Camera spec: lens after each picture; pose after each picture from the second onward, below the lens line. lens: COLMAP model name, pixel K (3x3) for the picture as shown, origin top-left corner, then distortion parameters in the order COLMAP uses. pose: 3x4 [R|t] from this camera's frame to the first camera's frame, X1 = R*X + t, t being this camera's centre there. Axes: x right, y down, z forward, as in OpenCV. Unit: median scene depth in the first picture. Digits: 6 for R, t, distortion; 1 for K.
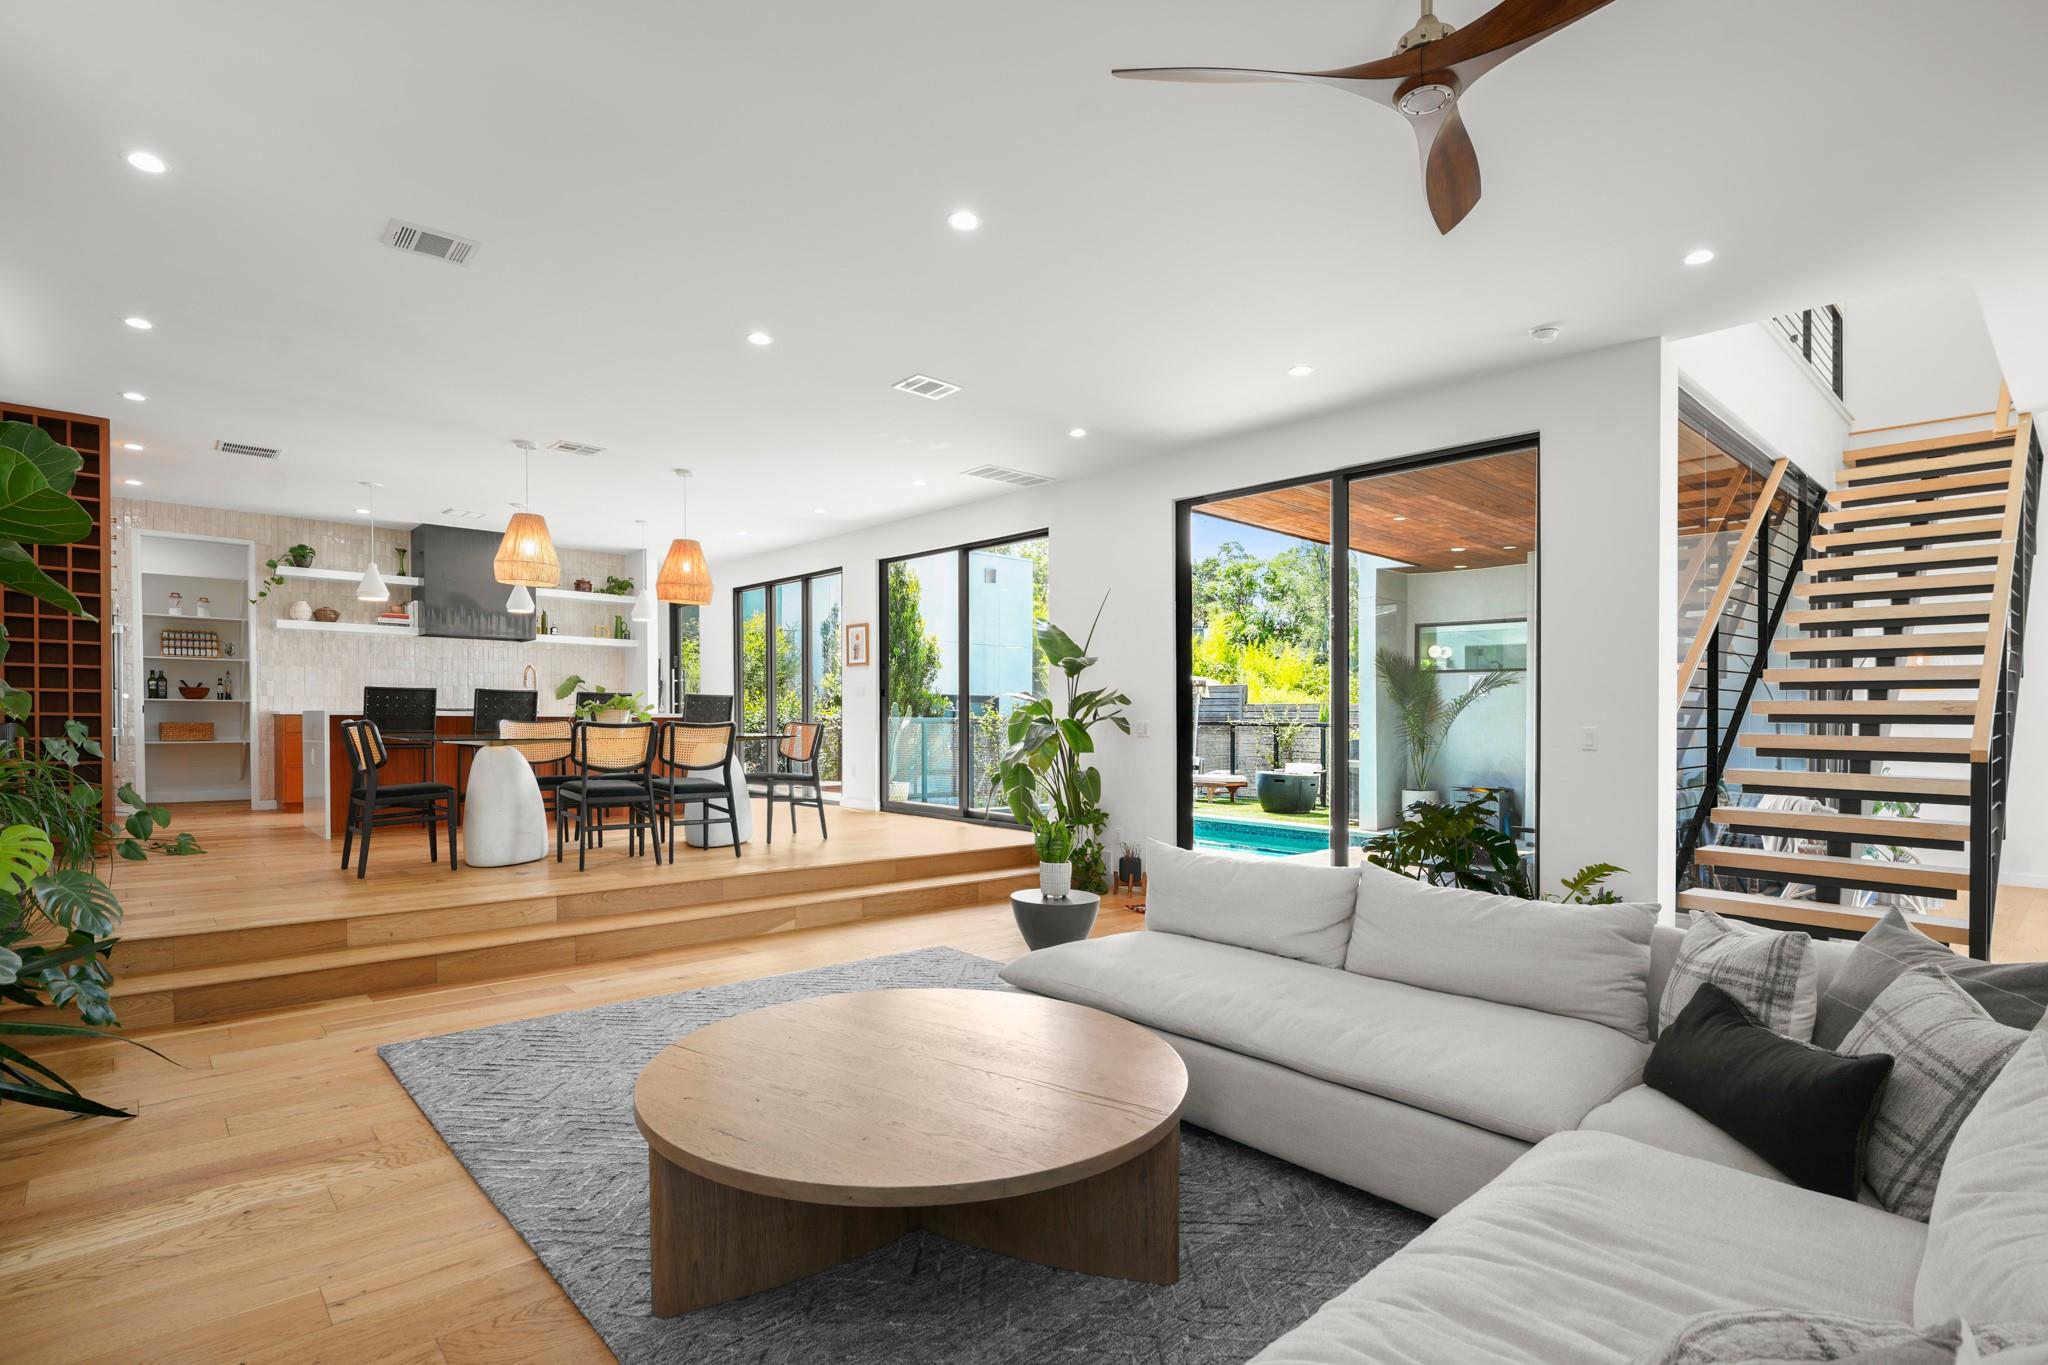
lens RADIAL K [[1011.4, 0, 1020.3], [0, 1011.4, 718.5], [0, 0, 1]] dist [-0.001716, -0.000071]
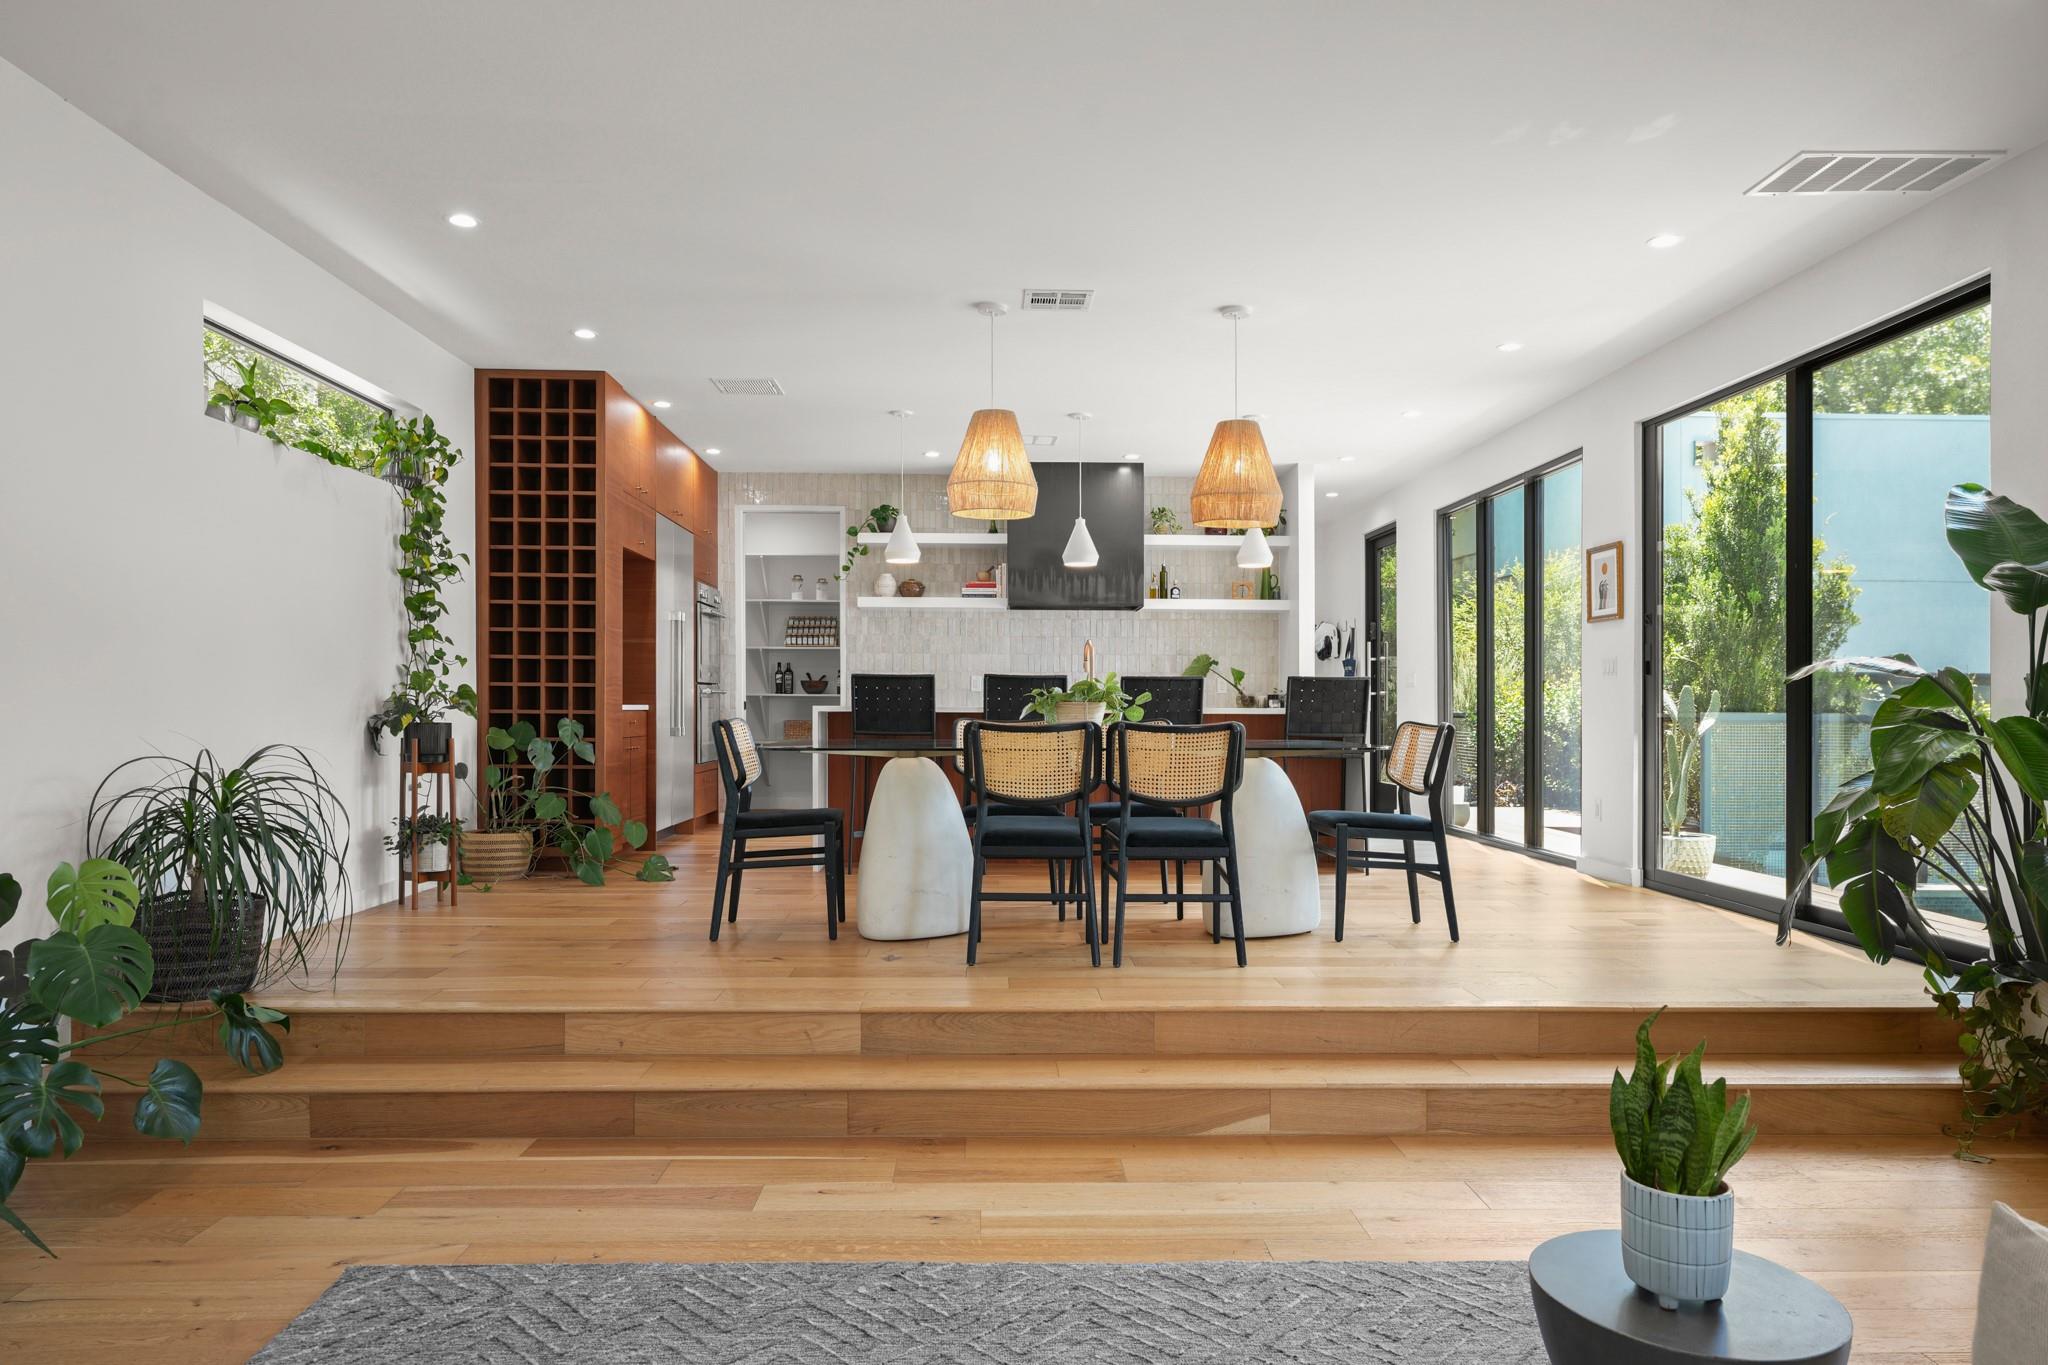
lens RADIAL K [[1308.4, 0, 1019.0], [0, 1308.4, 709.1], [0, 0, 1]] dist [0.002661, 0.003546]
pose [[0.757327, -0.003715, -0.653025, 0.085197], [0.000950, 0.999989, -0.004587, -0.000738], [0.653035, 0.002853, 0.757322, 0.328550]]
